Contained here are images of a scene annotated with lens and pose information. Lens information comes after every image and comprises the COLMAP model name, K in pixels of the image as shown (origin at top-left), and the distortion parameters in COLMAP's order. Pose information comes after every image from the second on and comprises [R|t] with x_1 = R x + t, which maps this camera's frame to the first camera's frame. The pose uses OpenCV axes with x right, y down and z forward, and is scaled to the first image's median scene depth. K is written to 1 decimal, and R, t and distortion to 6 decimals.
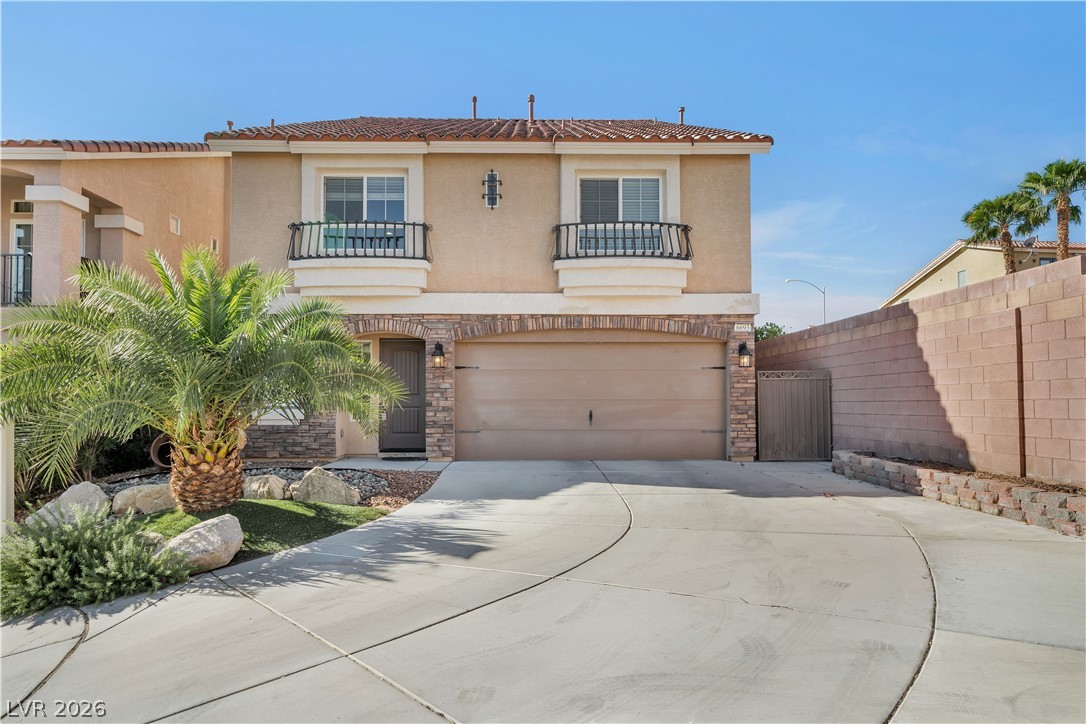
lens RADIAL K [[599.0, 0, 552.0], [0, 599.0, 380.3], [0, 0, 1]] dist [0.003376, 0.001574]
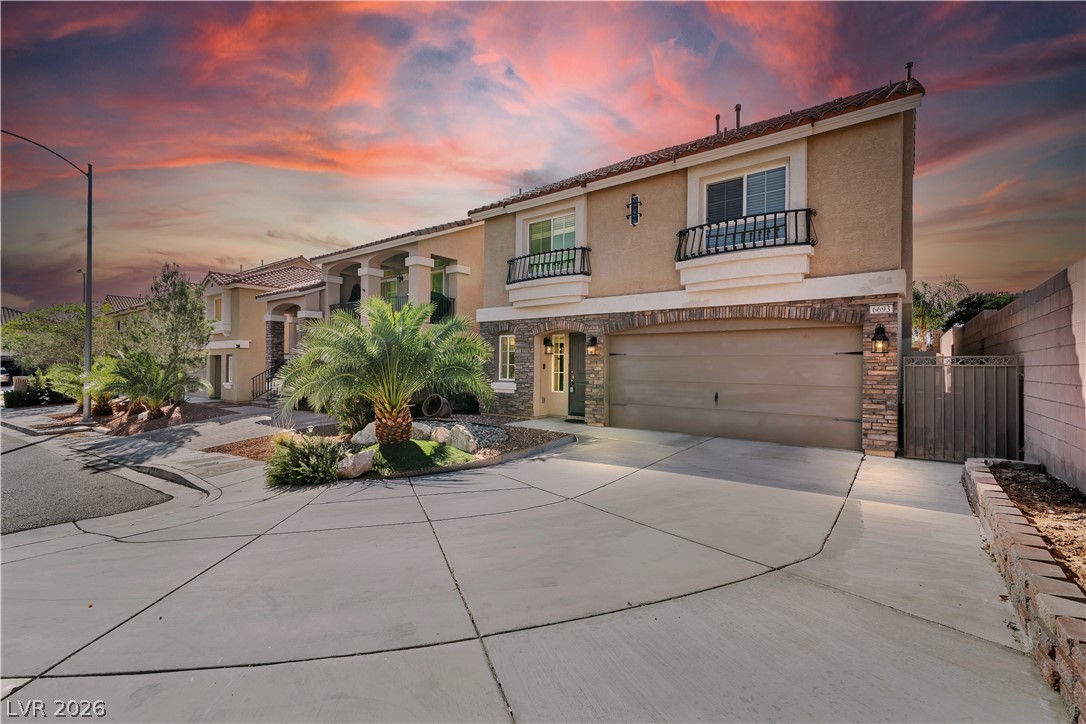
lens RADIAL K [[468.4, 0, 540.6], [0, 468.4, 360.5], [0, 0, 1]] dist [0.001579, 0.000963]
pose [[0.781520, 0.003138, -0.623872, 0.358599], [0.011291, 0.999752, 0.019173, -0.029646], [0.623778, -0.022028, 0.781291, 0.119196]]
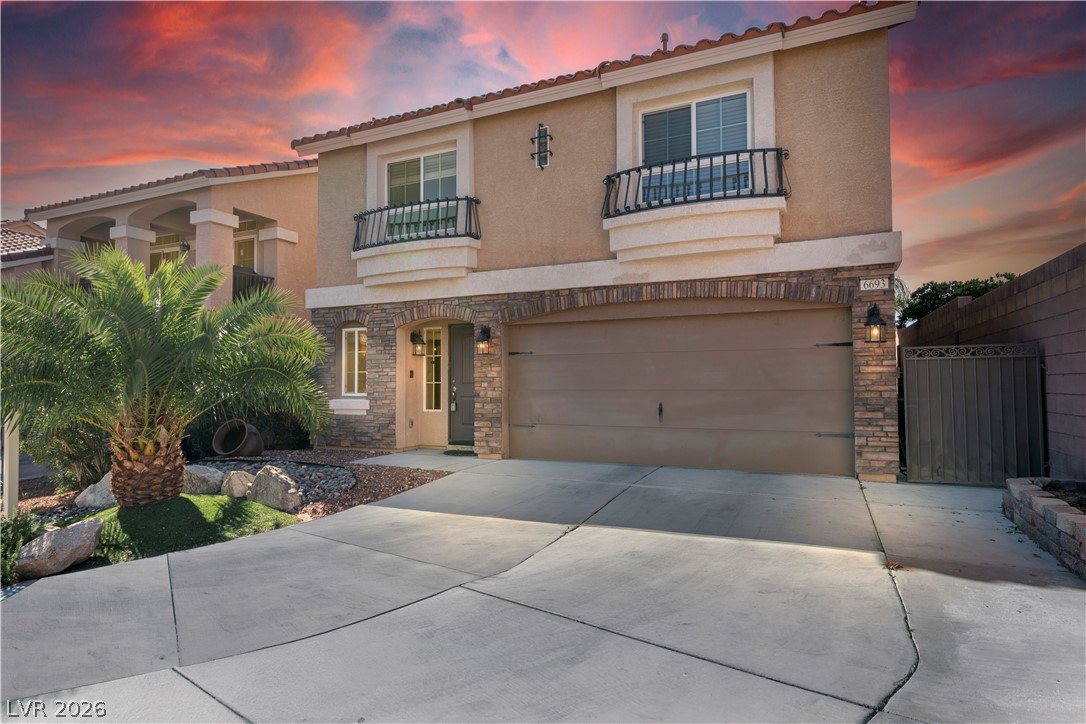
lens RADIAL K [[599.0, 0, 537.8], [0, 599.0, 360.8], [0, 0, 1]] dist [0.003376, 0.001574]
pose [[0.899057, -0.020047, -0.437372, 0.271063], [0.020410, 0.999784, -0.003870, -0.006208], [0.437355, -0.005447, 0.899272, 0.220748]]
